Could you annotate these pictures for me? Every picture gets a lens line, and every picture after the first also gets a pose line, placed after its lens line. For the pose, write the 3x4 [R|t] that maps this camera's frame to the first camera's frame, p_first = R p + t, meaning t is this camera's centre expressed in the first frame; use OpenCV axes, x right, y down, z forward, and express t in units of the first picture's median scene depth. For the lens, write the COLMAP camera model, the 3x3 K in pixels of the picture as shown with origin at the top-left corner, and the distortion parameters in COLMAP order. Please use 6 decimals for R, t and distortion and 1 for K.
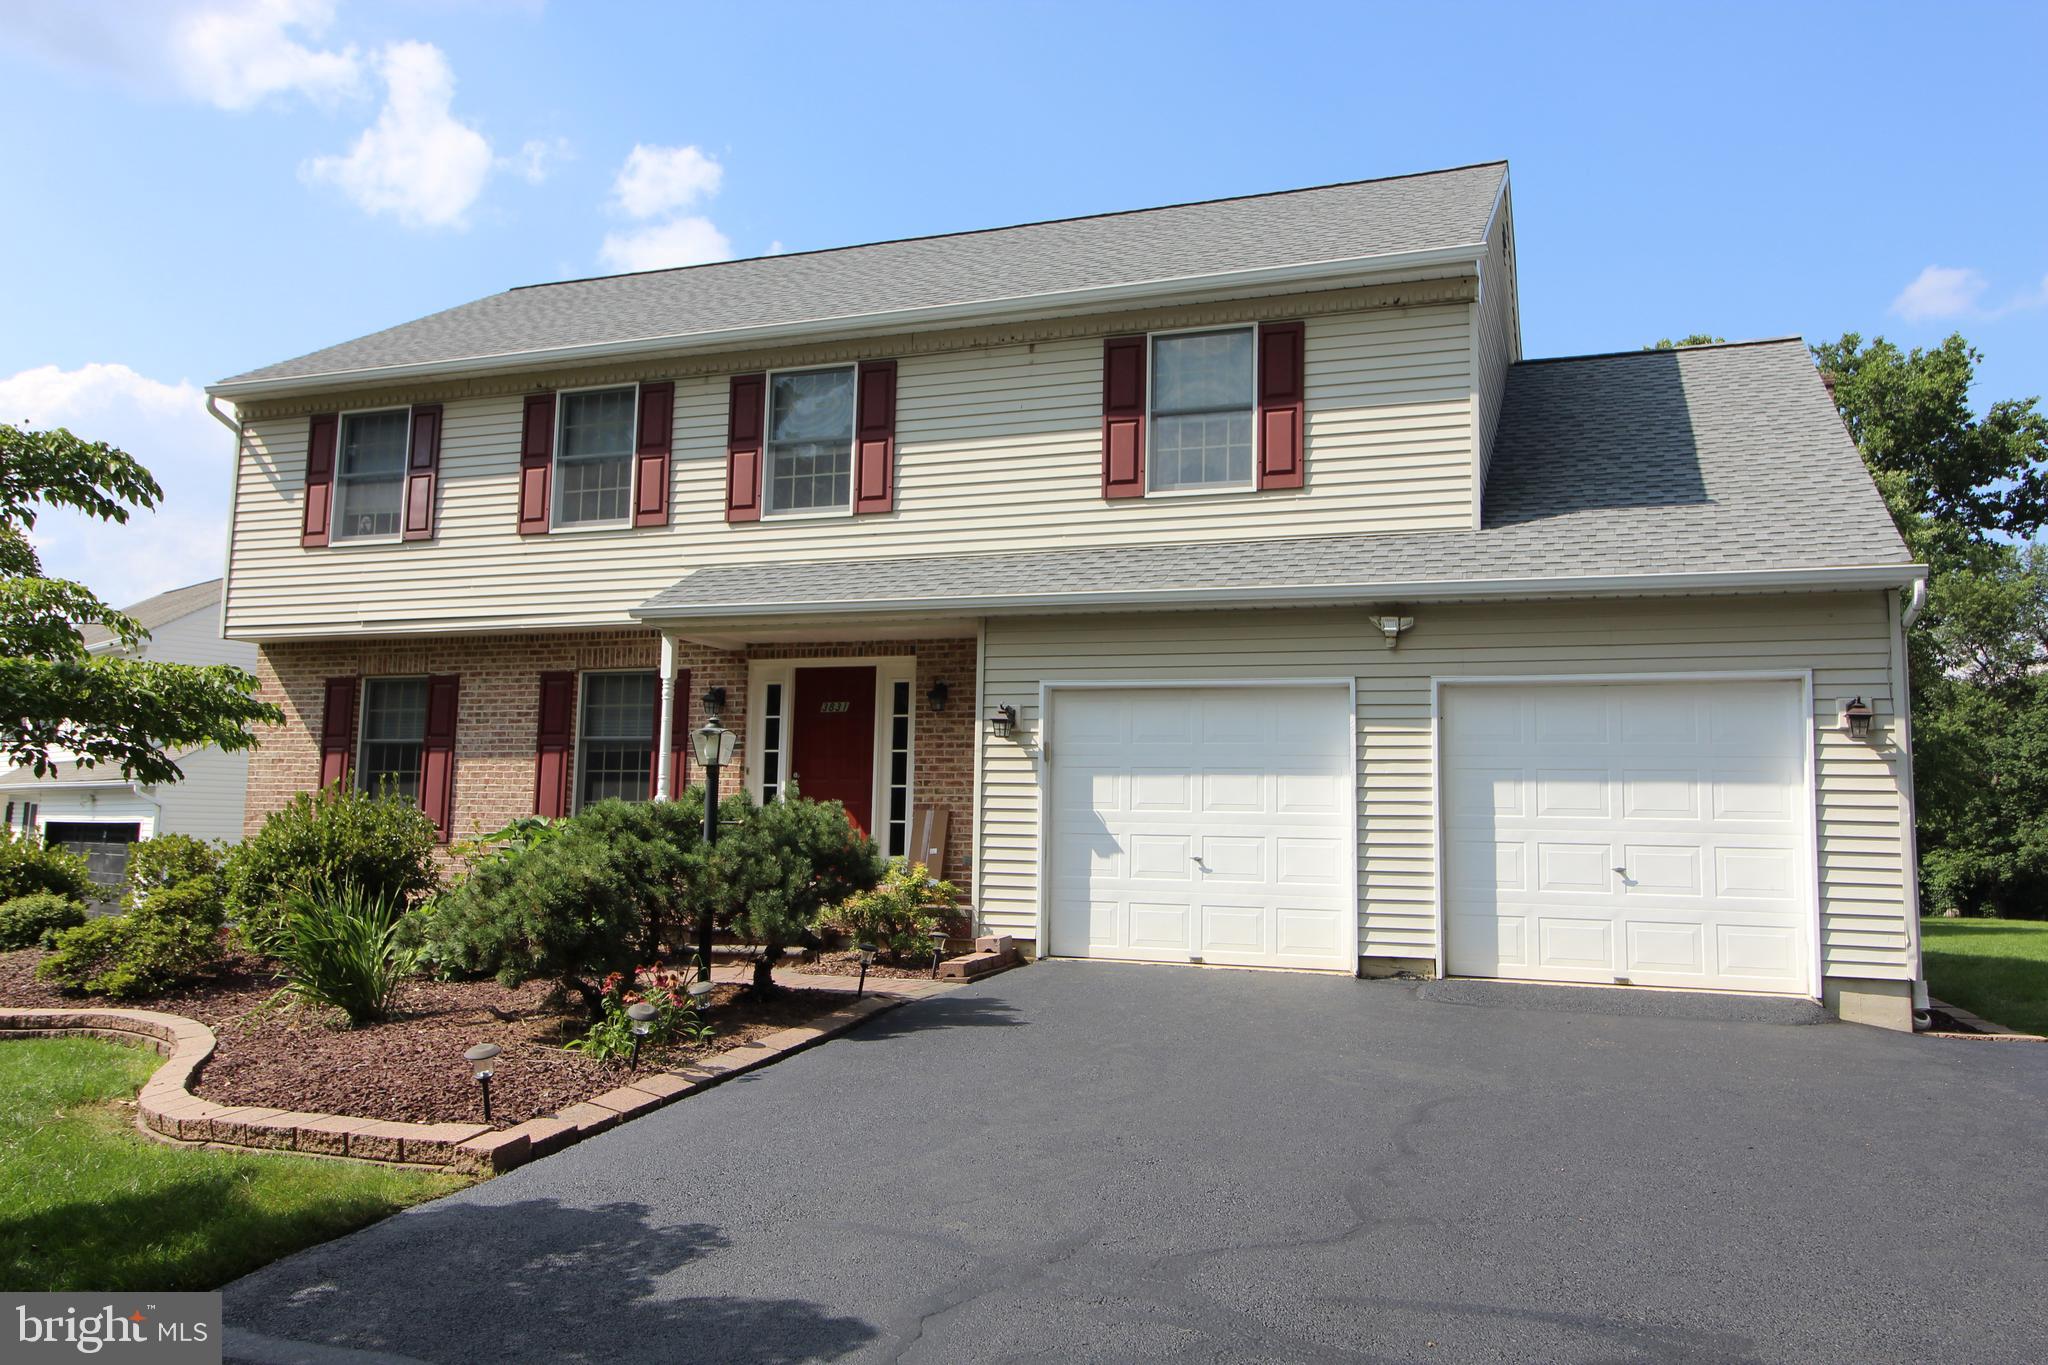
lens RADIAL K [[1603.5, 0, 1033.3], [0, 1603.5, 703.8], [0, 0, 1]] dist [0.007297, -0.003610]
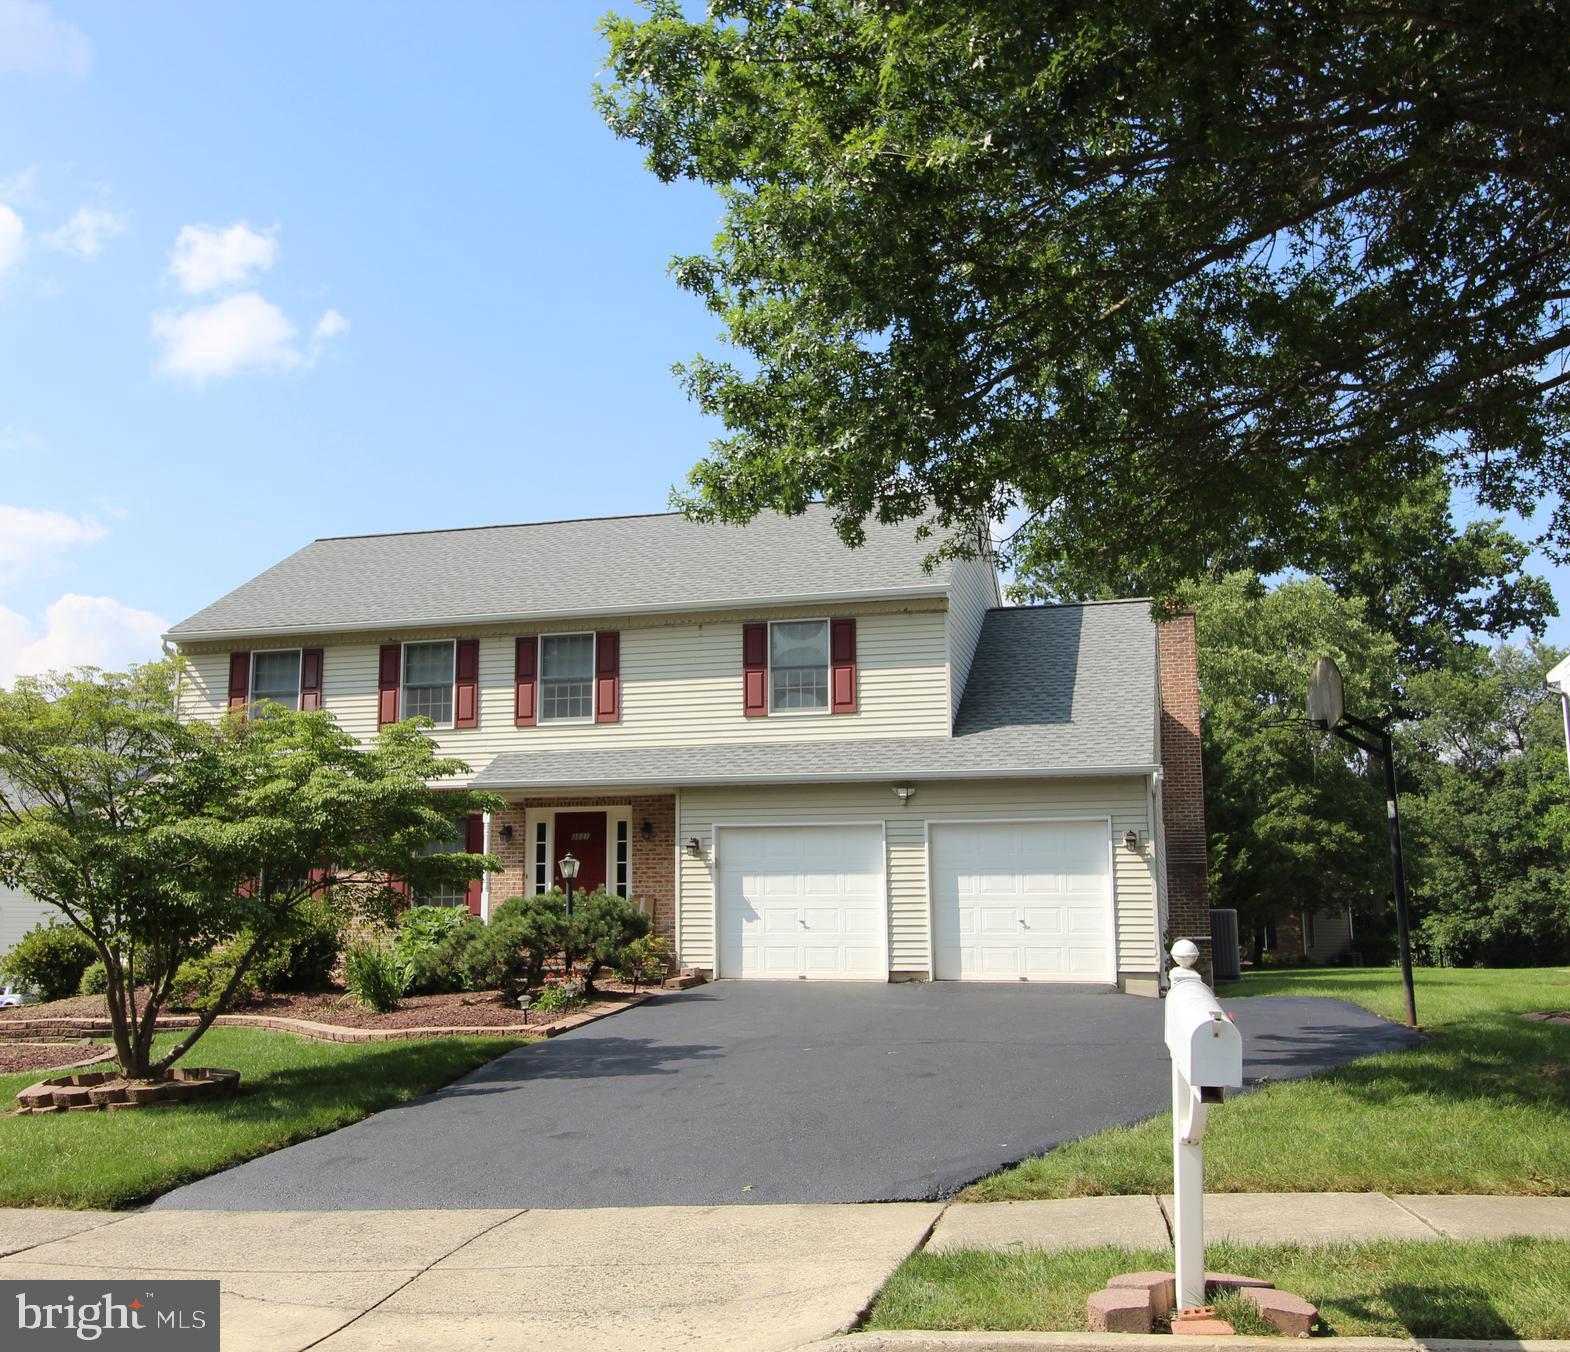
lens RADIAL K [[1740.6, 0, 777.9], [0, 1740.6, 677.0], [0, 0, 1]] dist [0.001963, 0.000000]
pose [[0.994580, -0.008666, 0.103609, -0.116721], [0.014743, 0.998206, -0.058032, -0.060448], [-0.102920, 0.059245, 0.992924, -0.895904]]
